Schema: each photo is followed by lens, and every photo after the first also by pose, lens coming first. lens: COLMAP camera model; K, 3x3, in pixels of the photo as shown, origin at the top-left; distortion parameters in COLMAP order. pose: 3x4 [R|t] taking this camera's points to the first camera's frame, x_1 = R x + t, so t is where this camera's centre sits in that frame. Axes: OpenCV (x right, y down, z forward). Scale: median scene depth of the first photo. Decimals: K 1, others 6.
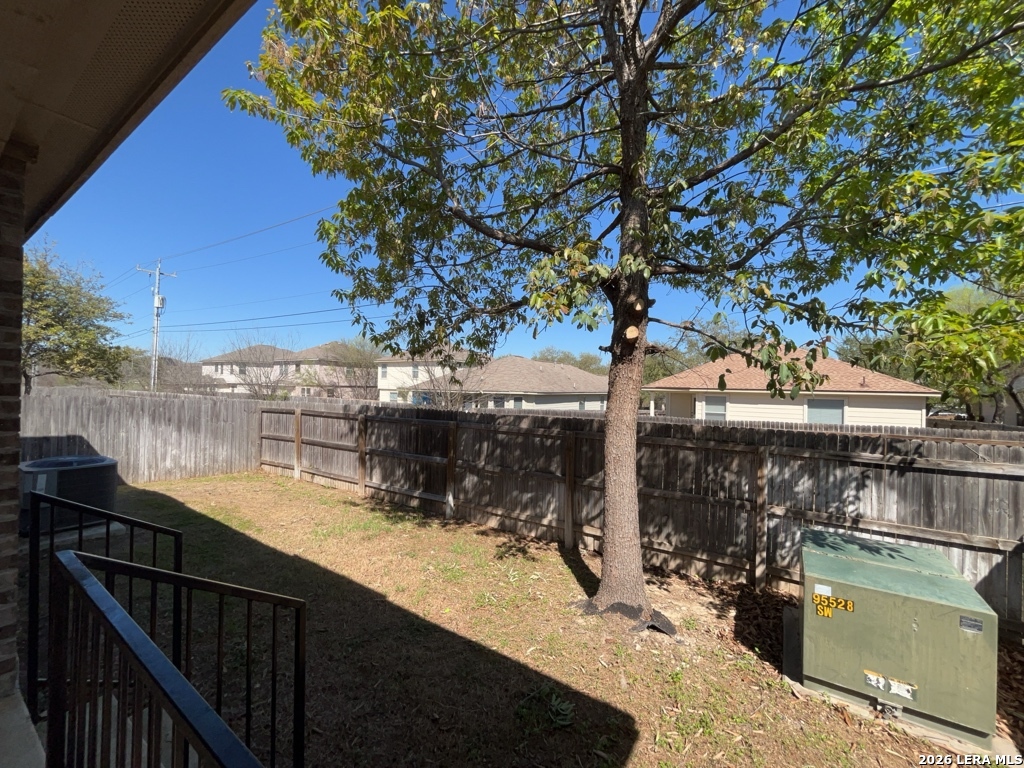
lens RADIAL K [[411.8, 0, 514.6], [0, 411.8, 384.3], [0, 0, 1]] dist [-0.001082, 0.000110]
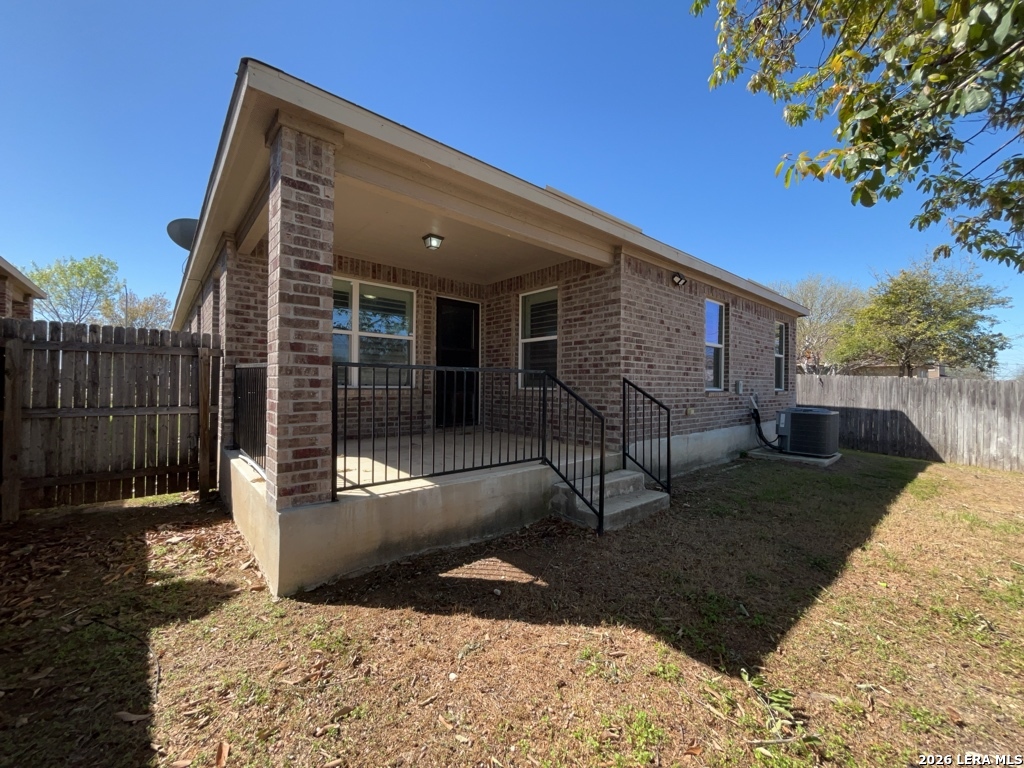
lens RADIAL K [[411.8, 0, 512.7], [0, 411.8, 384.1], [0, 0, 1]] dist [-0.001082, 0.000110]
pose [[-0.268015, -0.029031, -0.962977, 0.366646], [-0.009809, 0.999576, -0.027404, 0.089698], [0.963365, 0.002102, -0.268186, 0.243555]]
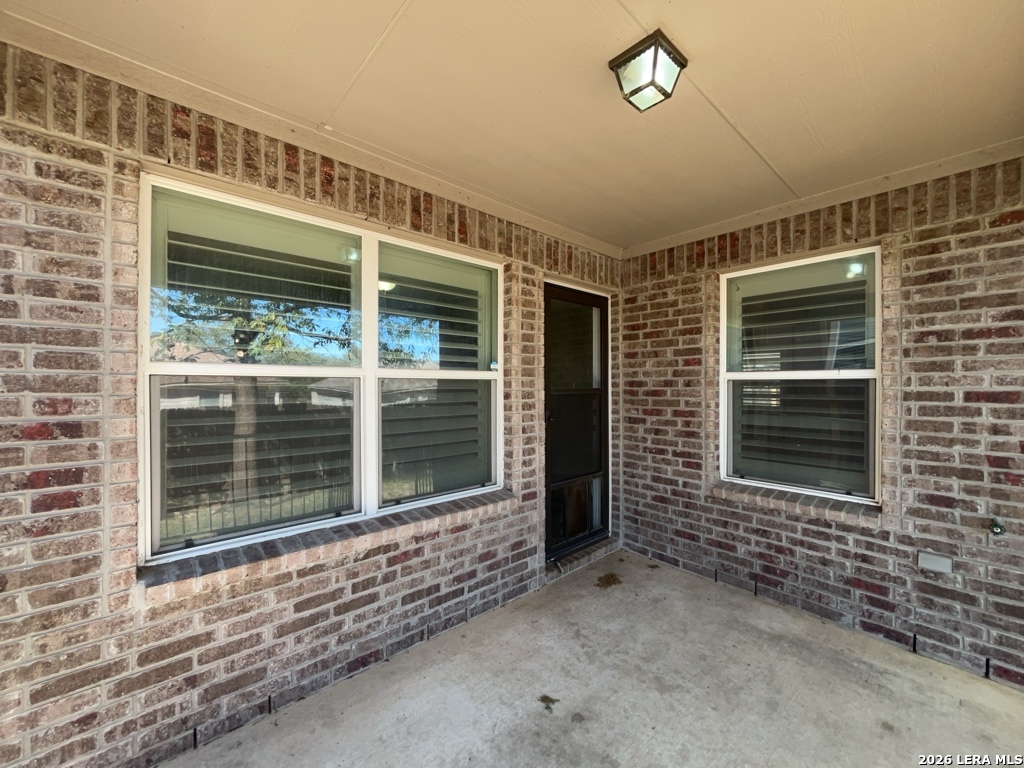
lens RADIAL K [[411.8, 0, 513.8], [0, 411.8, 385.2], [0, 0, 1]] dist [-0.001082, 0.000110]
pose [[-0.245832, -0.021121, -0.969082, -0.741903], [0.002280, 0.999747, -0.022367, -0.180207], [0.969310, -0.007708, -0.245722, -0.637320]]
